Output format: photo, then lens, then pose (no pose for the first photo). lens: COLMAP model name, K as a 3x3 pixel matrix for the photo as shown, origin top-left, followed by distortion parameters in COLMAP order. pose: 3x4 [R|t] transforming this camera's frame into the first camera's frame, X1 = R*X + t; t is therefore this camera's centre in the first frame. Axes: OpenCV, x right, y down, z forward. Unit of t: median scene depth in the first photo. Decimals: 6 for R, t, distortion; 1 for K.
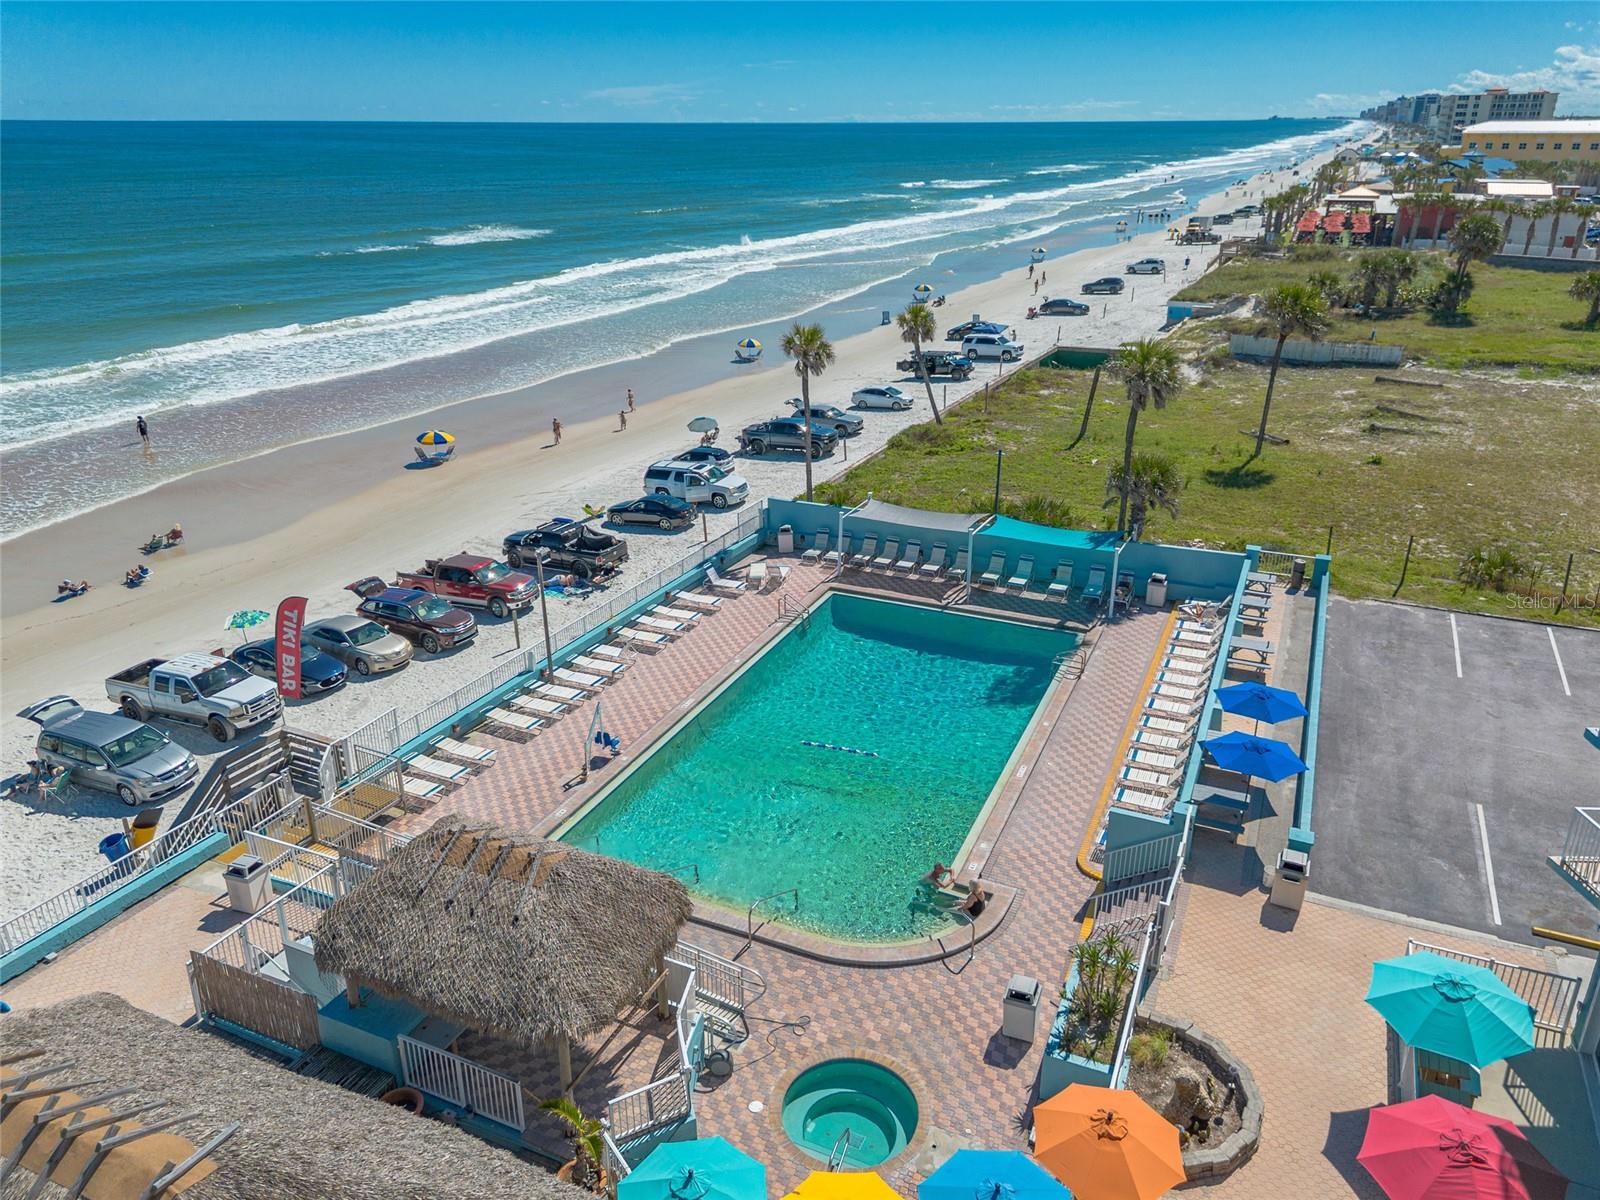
lens RADIAL K [[1153.4, 0, 797.6], [0, 1153.4, 601.1], [0, 0, 1]] dist [0.069516, -0.073818]
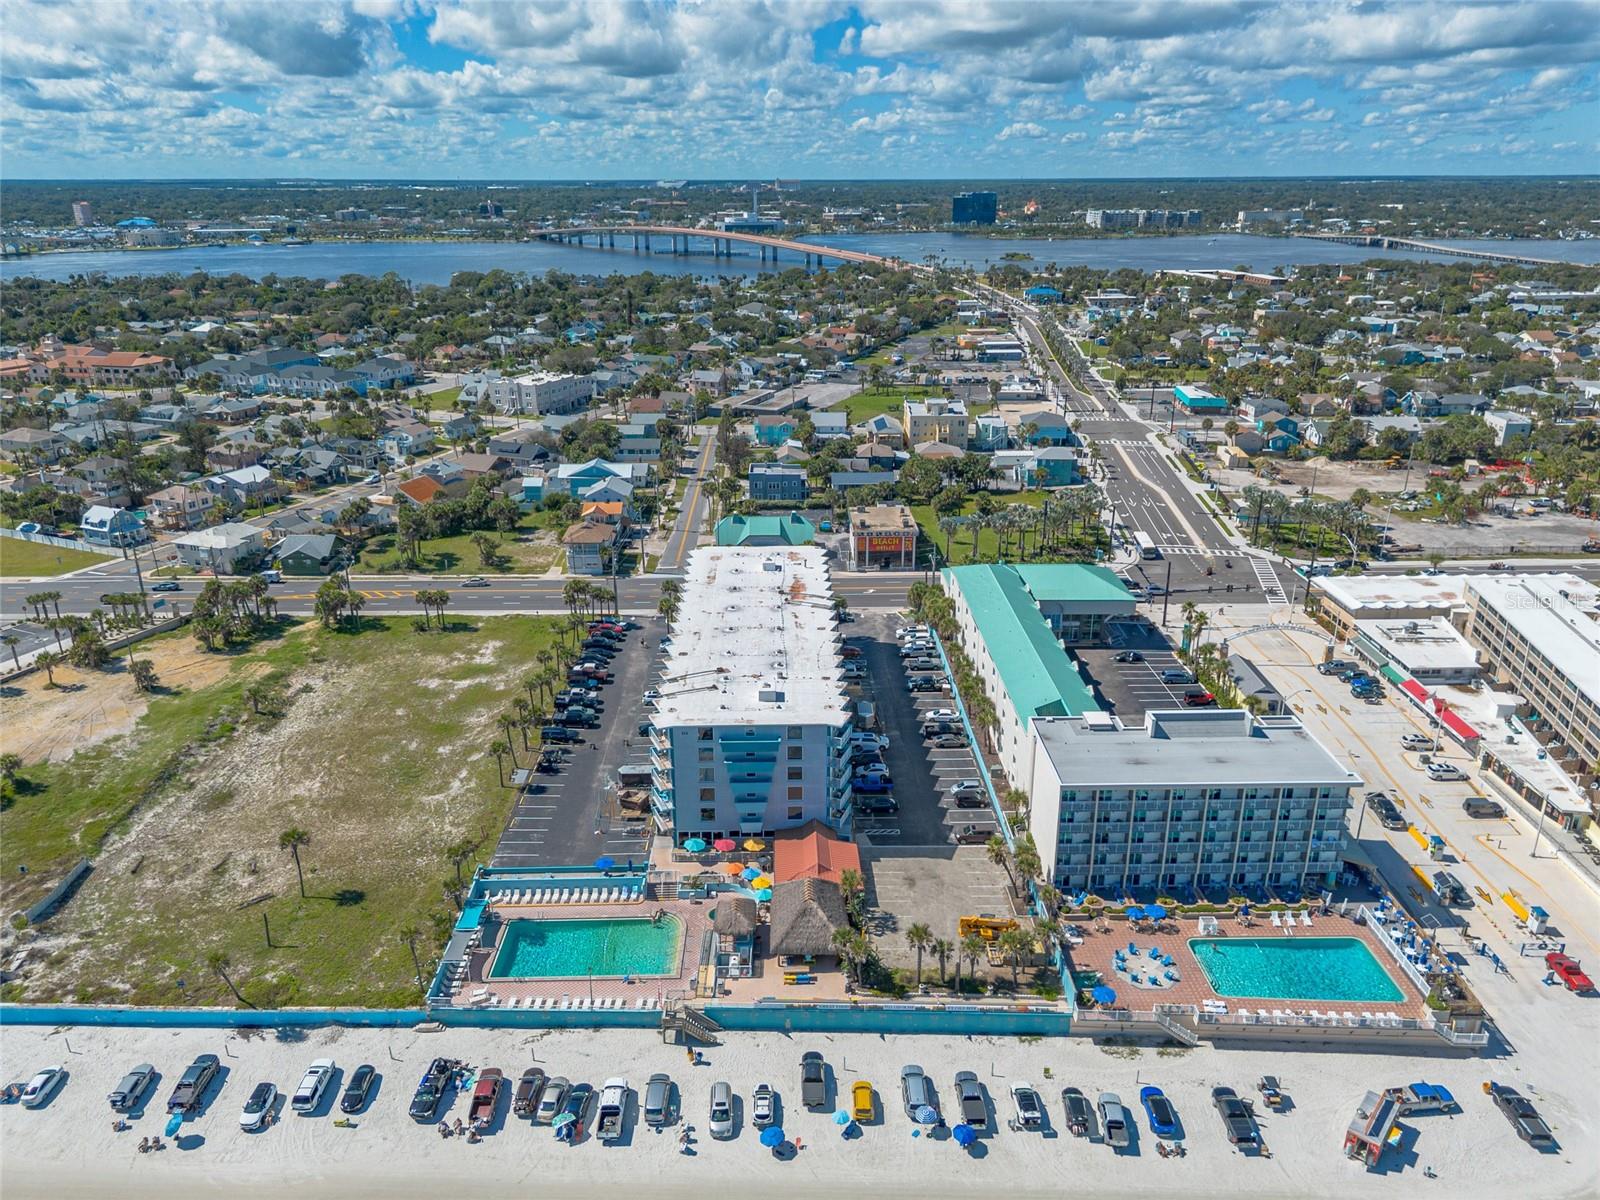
lens RADIAL K [[1148.7, 0, 802.5], [0, 1148.7, 584.2], [0, 0, 1]] dist [0.060869, -0.056429]
pose [[-0.431444, -0.297210, 0.851776, -2.187133], [0.348364, 0.816050, 0.461199, -1.655710], [-0.832165, 0.495710, -0.248543, 0.585108]]
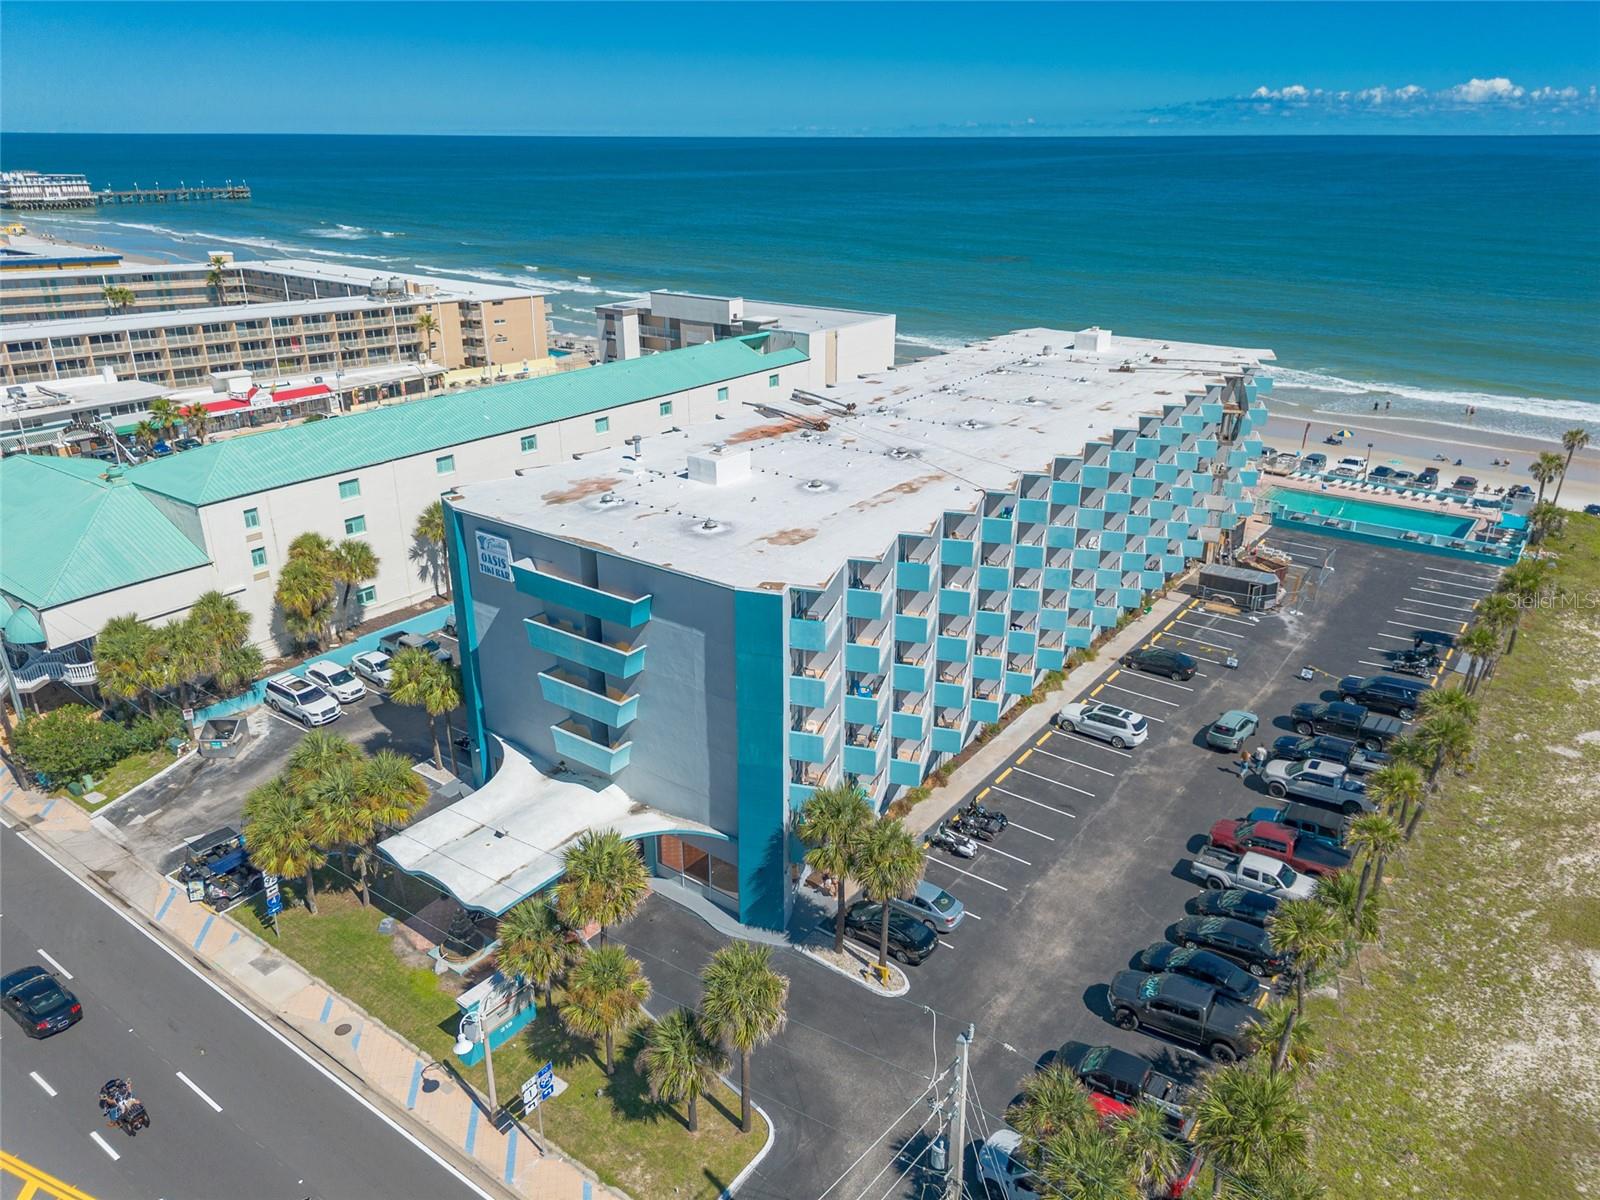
lens RADIAL K [[1138.5, 0, 800.0], [0, 1138.5, 600.0], [0, 0, 1]] dist [0.072871, -0.075433]
pose [[-0.210950, 0.369117, -0.905126, 2.561884], [-0.373493, 0.825269, 0.423597, -0.362405], [0.903329, 0.427416, -0.036227, -0.154063]]
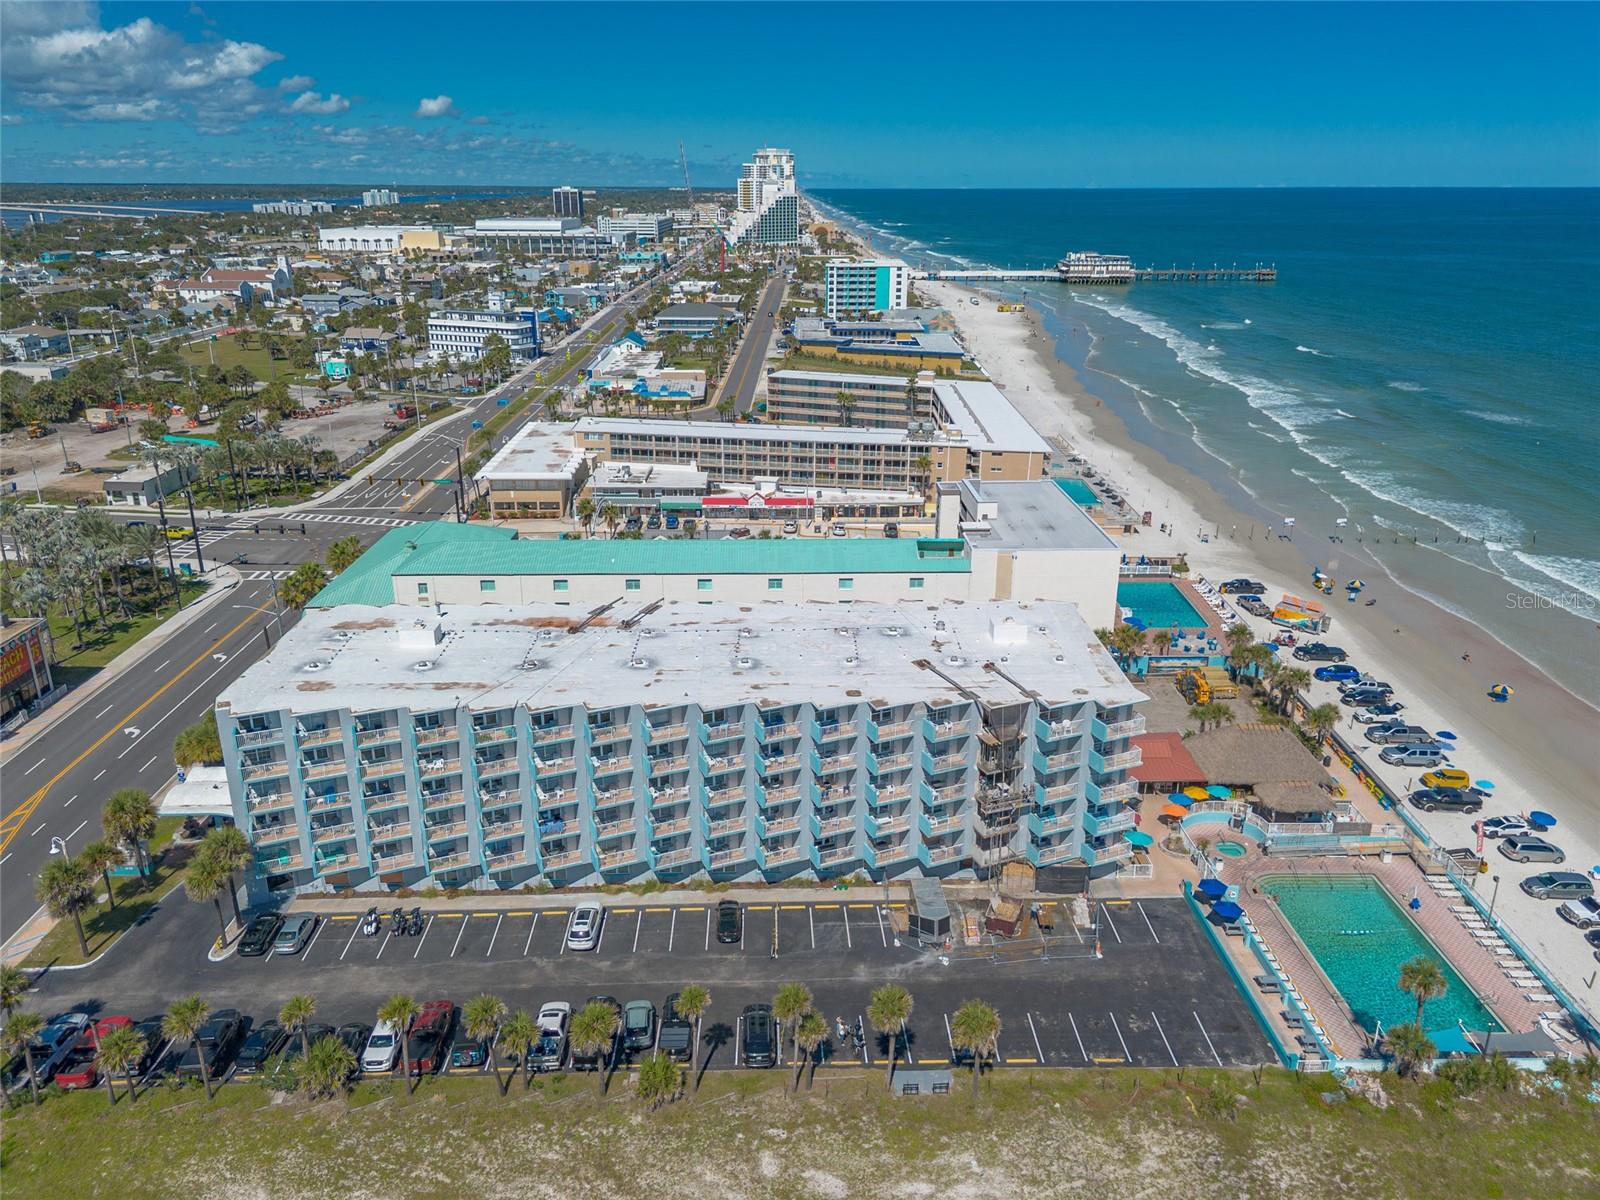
lens RADIAL K [[1158.6, 0, 797.2], [0, 1158.6, 604.8], [0, 0, 1]] dist [0.083953, -0.095402]
pose [[-0.901020, 0.146755, -0.408198, 1.563751], [-0.165746, 0.753152, 0.636624, -1.391744], [0.400863, 0.641268, -0.654281, 1.265064]]
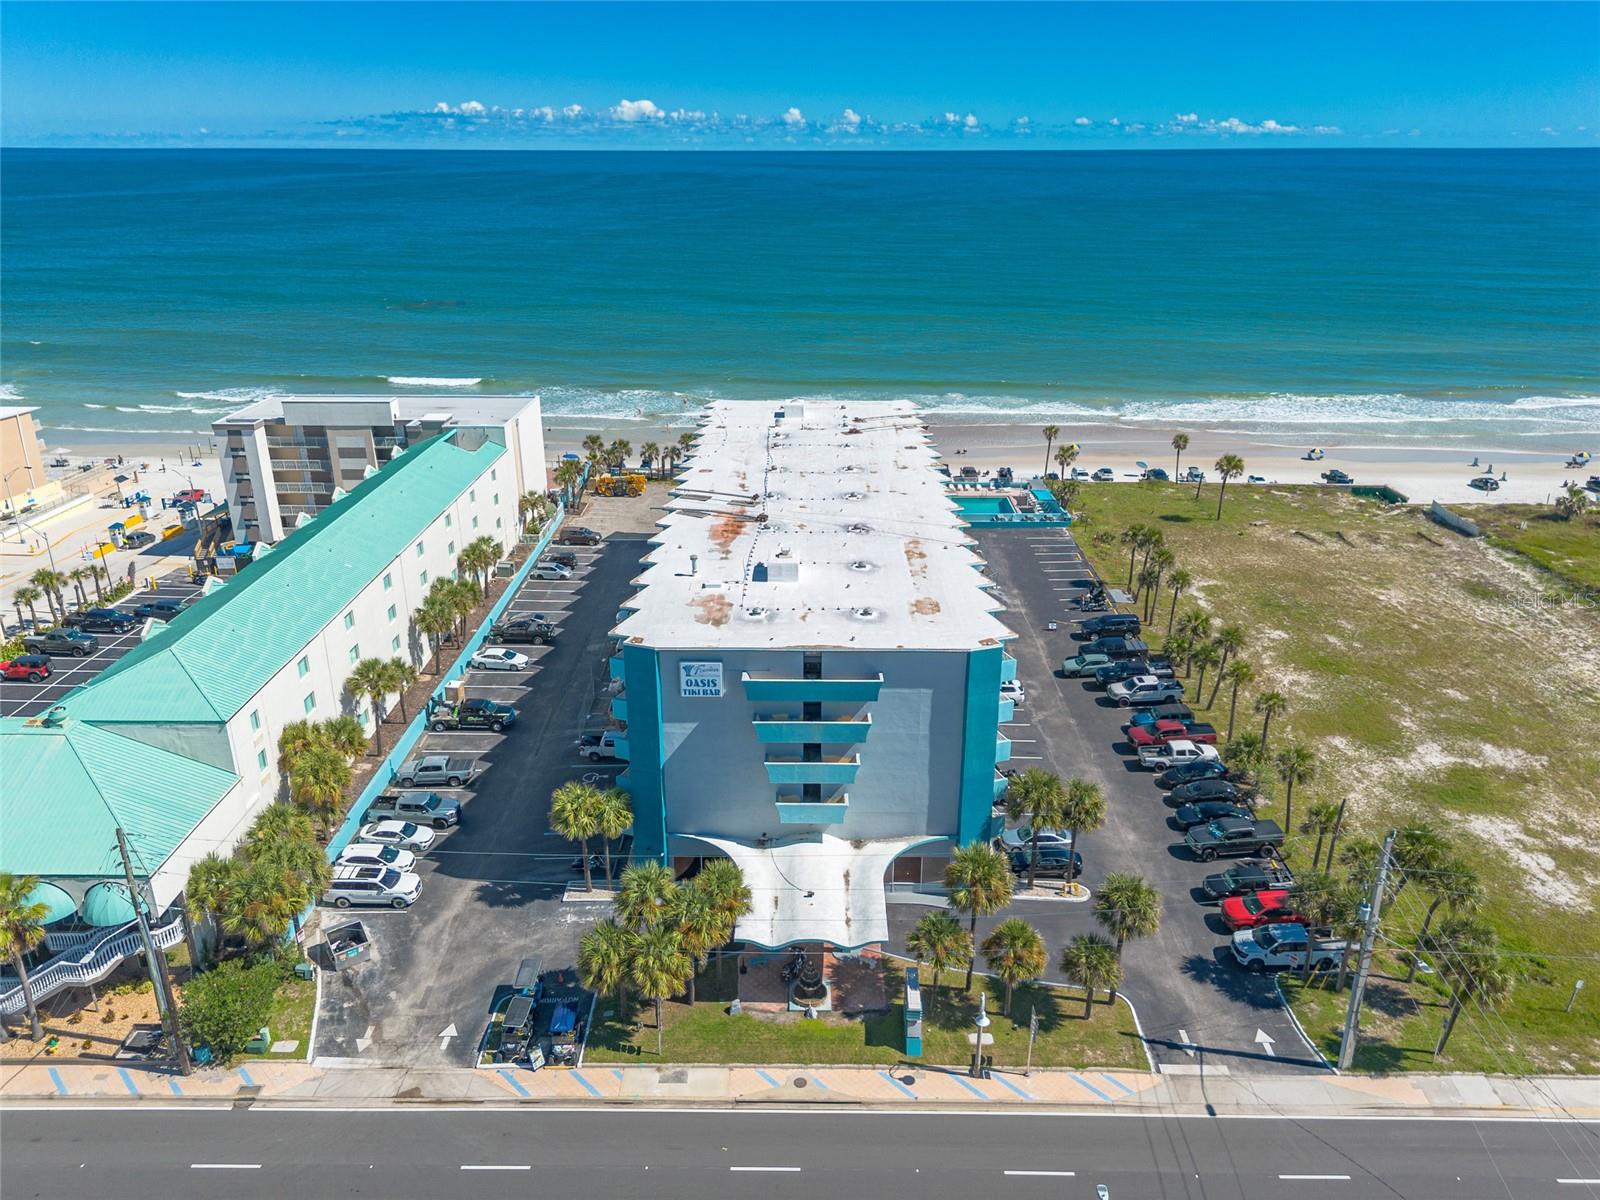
lens RADIAL K [[1148.7, 0, 802.5], [0, 1148.7, 584.2], [0, 0, 1]] dist [0.060869, -0.056429]
pose [[0.402677, 0.324655, -0.855833, 2.755657], [-0.350012, 0.918544, 0.183760, -0.183034], [0.845779, 0.225556, 0.483510, -1.124747]]
